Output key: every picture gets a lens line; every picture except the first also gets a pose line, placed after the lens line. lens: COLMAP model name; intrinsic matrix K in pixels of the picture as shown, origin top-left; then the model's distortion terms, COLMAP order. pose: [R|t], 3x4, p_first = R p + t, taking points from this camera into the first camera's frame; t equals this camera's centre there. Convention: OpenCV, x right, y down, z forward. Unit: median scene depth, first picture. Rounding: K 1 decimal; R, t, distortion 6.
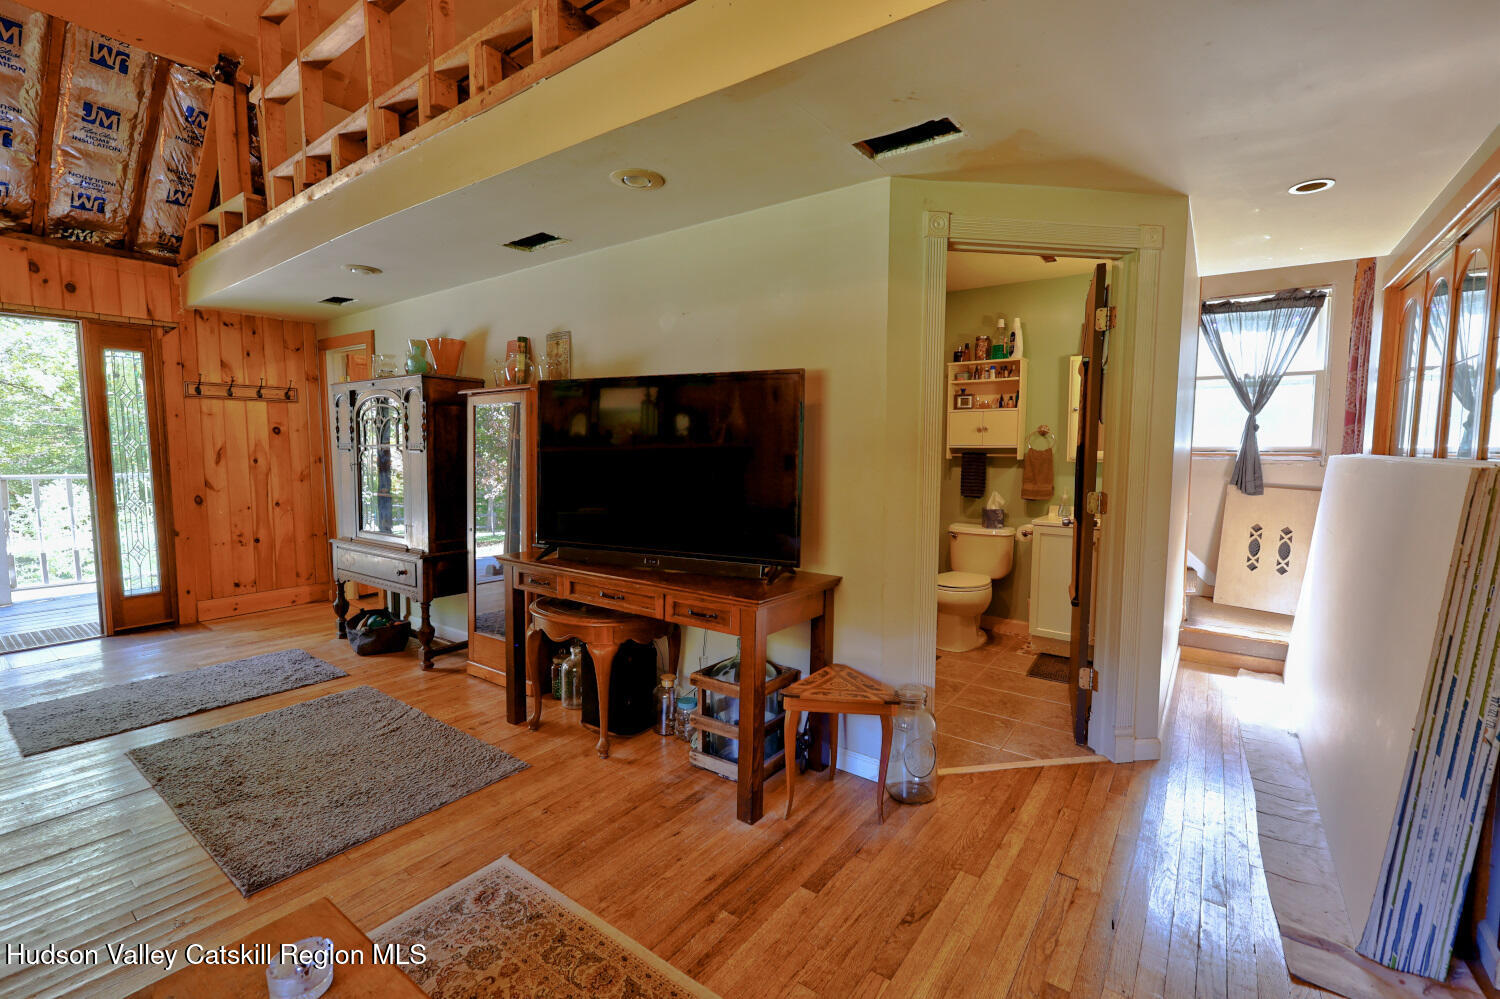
lens RADIAL K [[646.7, 0, 748.4], [0, 646.7, 501.6], [0, 0, 1]] dist [0.002087, -0.000160]
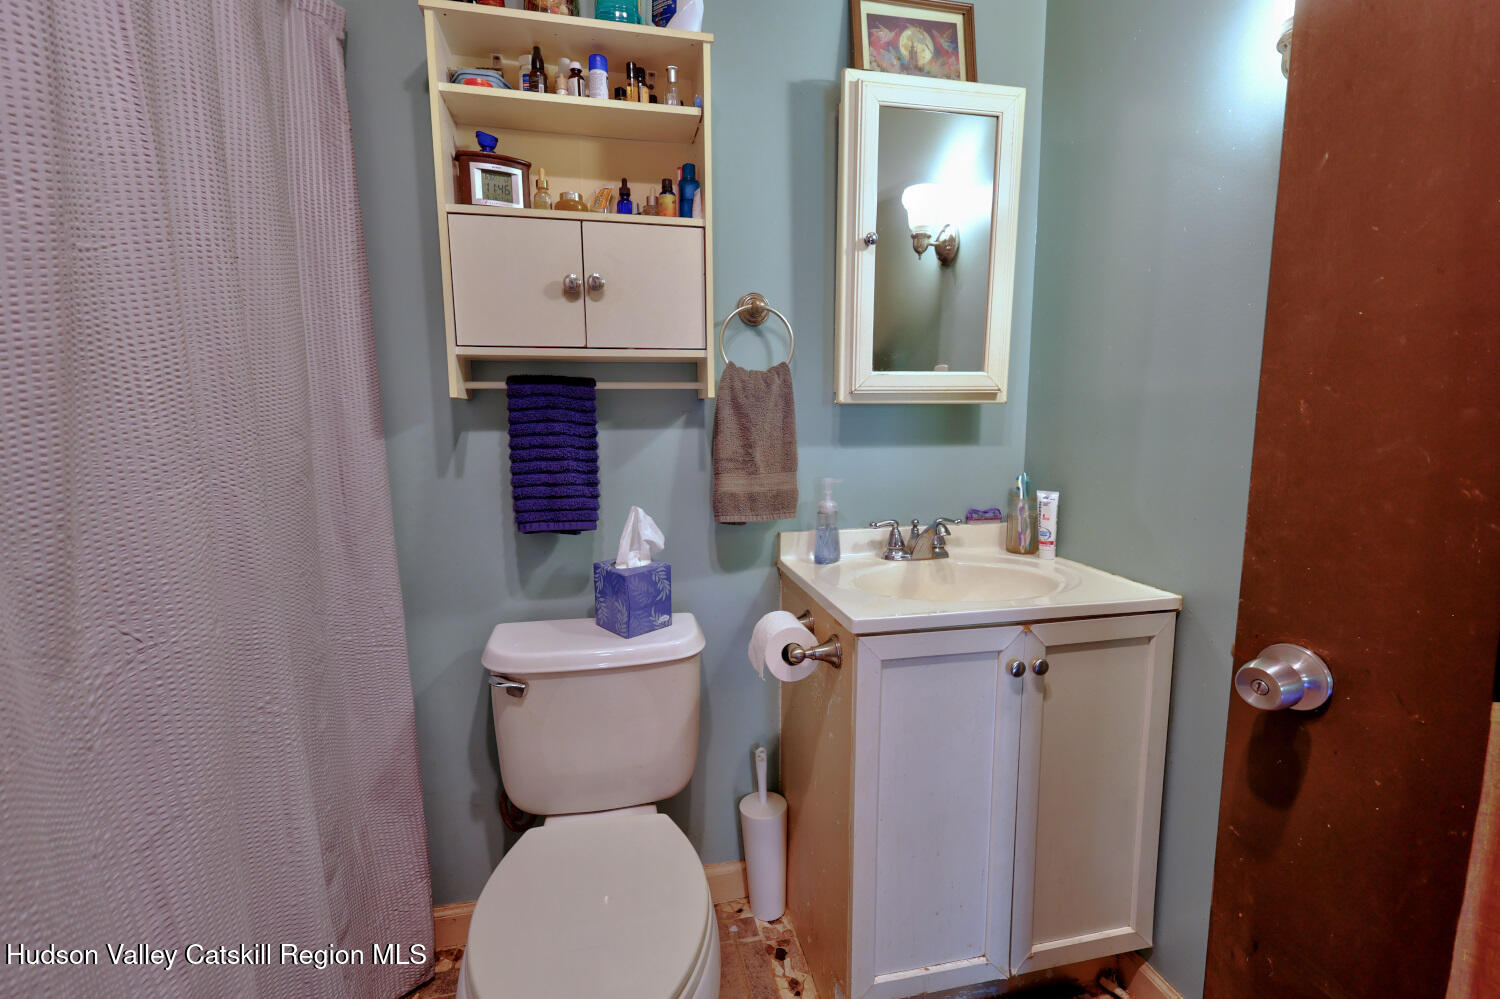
lens RADIAL K [[646.7, 0, 756.2], [0, 646.7, 502.2], [0, 0, 1]] dist [0.002087, -0.000160]
pose [[0.653662, -0.100465, 0.750088, 0.196761], [0.073472, 0.994892, 0.069226, -0.035229], [-0.753211, 0.009860, 0.657705, 0.771688]]
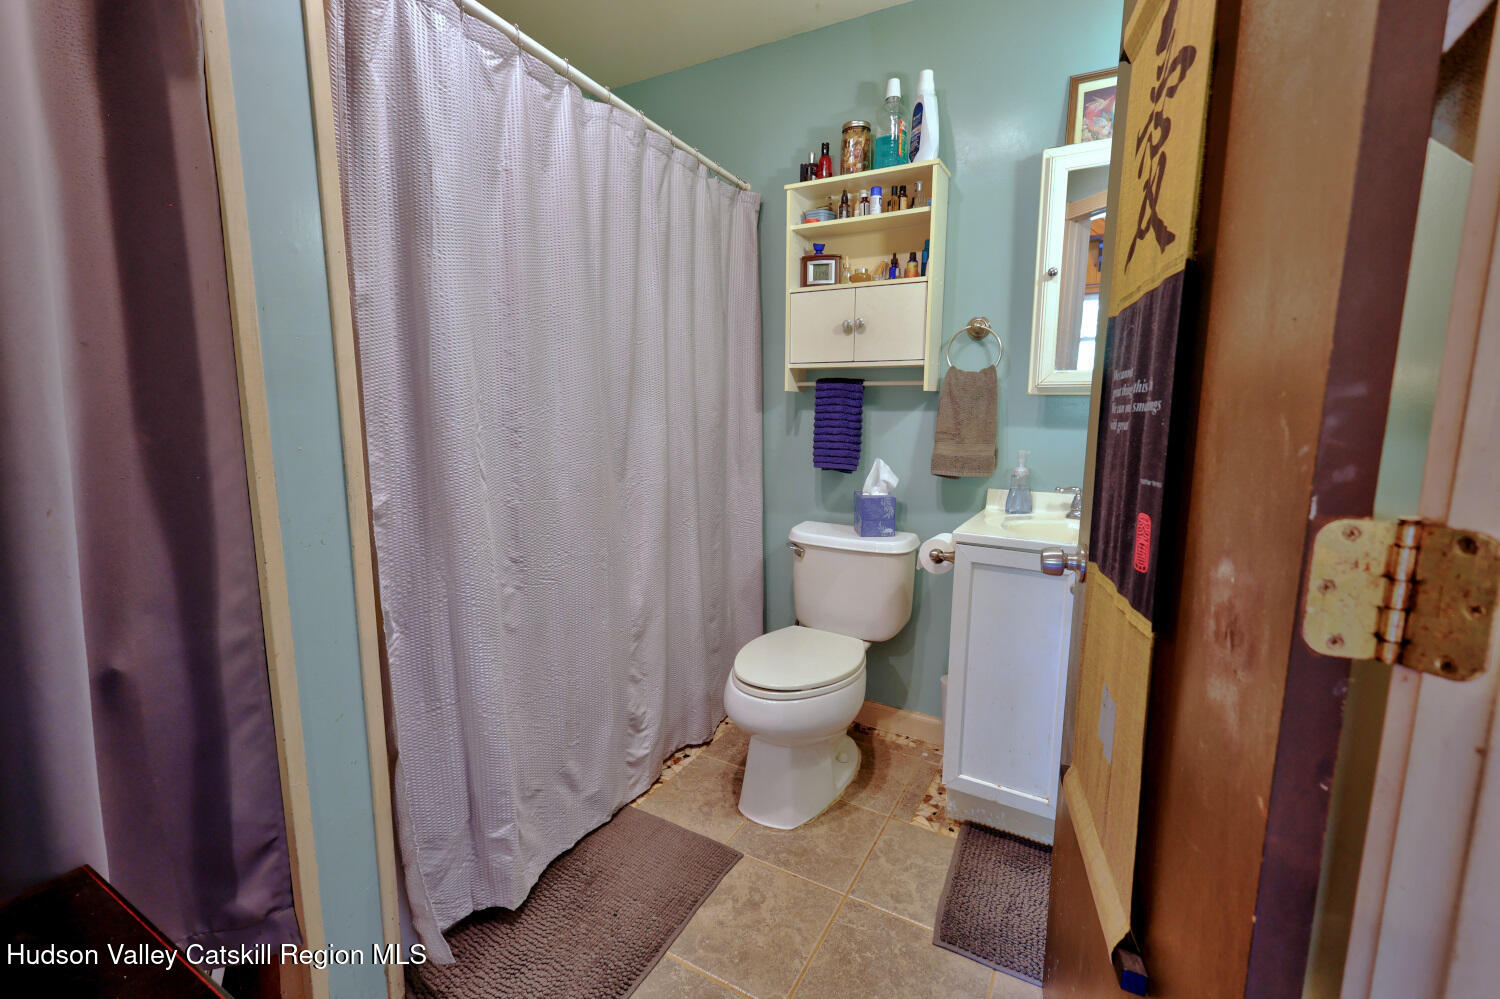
lens RADIAL K [[646.7, 0, 752.3], [0, 646.7, 501.9], [0, 0, 1]] dist [0.002087, -0.000160]
pose [[0.992877, -0.010824, 0.118655, 0.233158], [0.003326, 0.997995, 0.063209, -0.014987], [-0.119101, -0.062364, 0.990922, 0.540003]]
